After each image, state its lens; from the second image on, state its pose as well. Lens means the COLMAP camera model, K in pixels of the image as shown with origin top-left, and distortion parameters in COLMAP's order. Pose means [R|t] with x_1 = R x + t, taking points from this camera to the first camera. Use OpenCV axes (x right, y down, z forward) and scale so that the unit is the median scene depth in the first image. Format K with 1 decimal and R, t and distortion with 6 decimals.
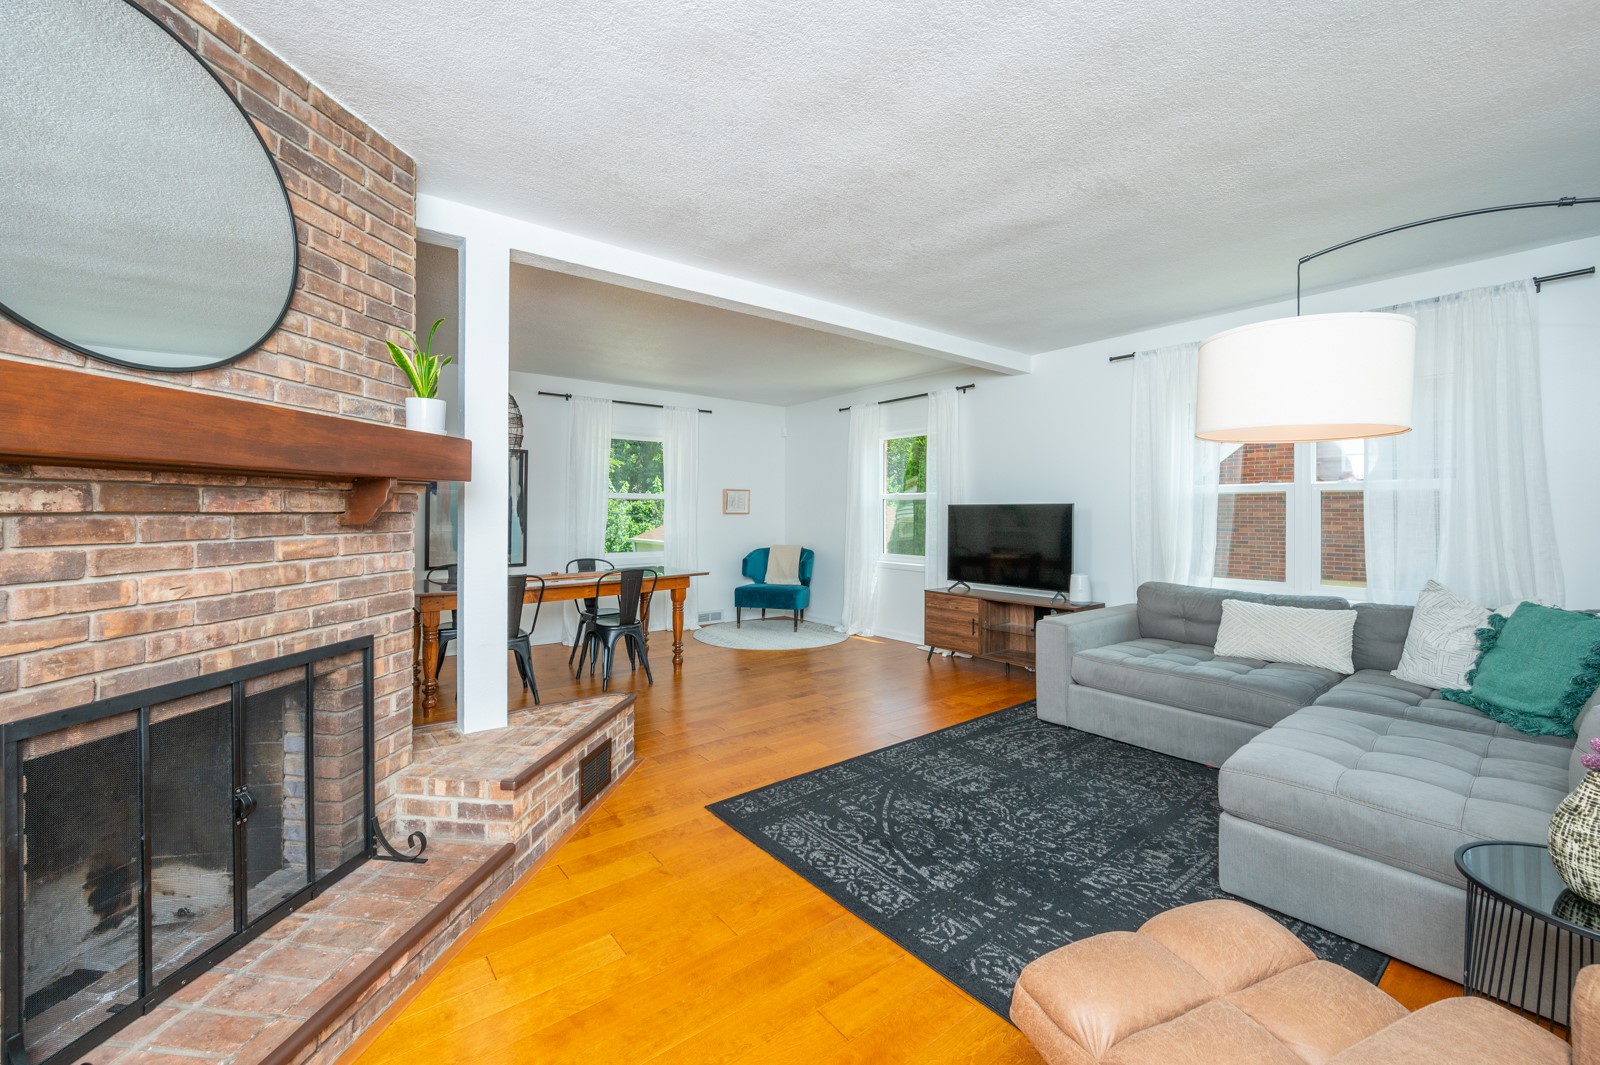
lens RADIAL K [[638.9, 0, 799.7], [0, 638.9, 526.8], [0, 0, 1]] dist [0.000470, 0.000045]
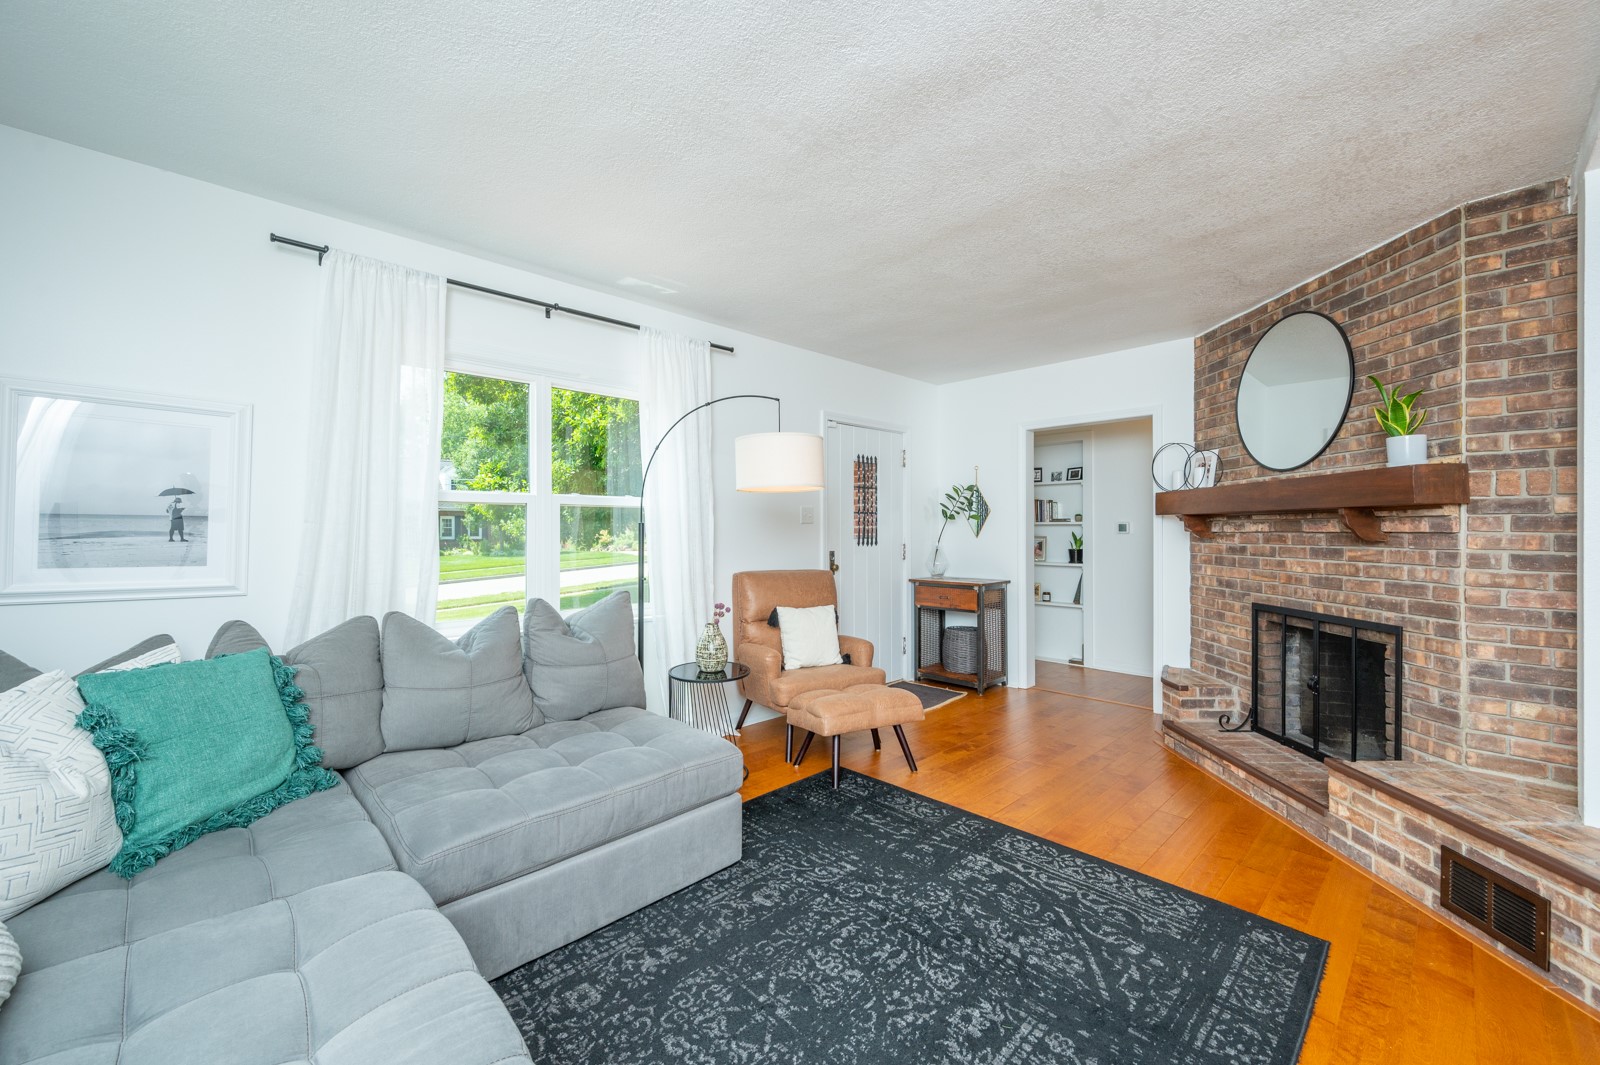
lens RADIAL K [[638.9, 0, 799.7], [0, 638.9, 526.8], [0, 0, 1]] dist [0.000470, 0.000045]
pose [[-0.994383, -0.003295, -0.105786, 0.655341], [-0.005104, 0.999845, 0.016837, -0.046903], [0.105715, 0.017283, -0.994246, 2.068415]]
